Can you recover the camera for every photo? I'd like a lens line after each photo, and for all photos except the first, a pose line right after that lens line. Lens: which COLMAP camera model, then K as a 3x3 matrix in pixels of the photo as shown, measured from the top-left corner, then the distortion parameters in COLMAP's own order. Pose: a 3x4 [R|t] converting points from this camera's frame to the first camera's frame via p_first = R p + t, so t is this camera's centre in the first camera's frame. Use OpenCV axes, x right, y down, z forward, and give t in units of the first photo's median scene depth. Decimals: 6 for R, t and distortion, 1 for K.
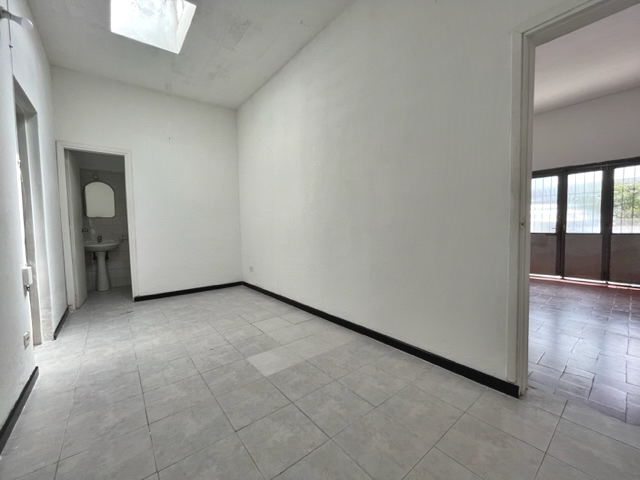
lens RADIAL K [[258.2, 0, 319.9], [0, 258.2, 240.4], [0, 0, 1]] dist [-0.002412, -0.000092]
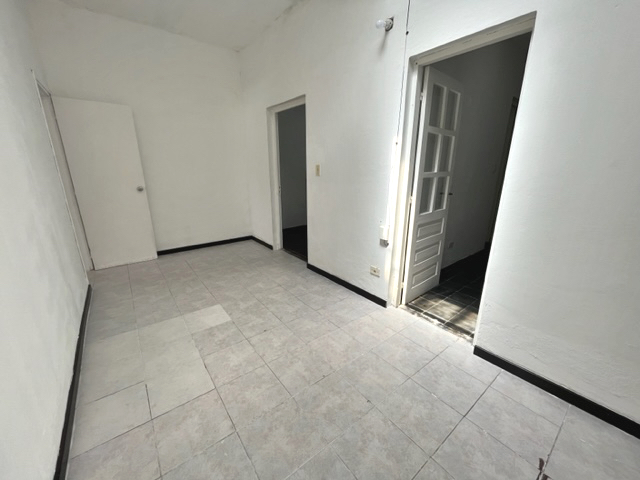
lens RADIAL K [[258.2, 0, 319.7], [0, 258.2, 239.2], [0, 0, 1]] dist [-0.002412, -0.000092]
pose [[-0.999583, 0.011686, 0.026413, -0.711263], [0.019699, 0.944624, 0.327562, -0.239511], [-0.021123, 0.327945, -0.944461, 1.954732]]
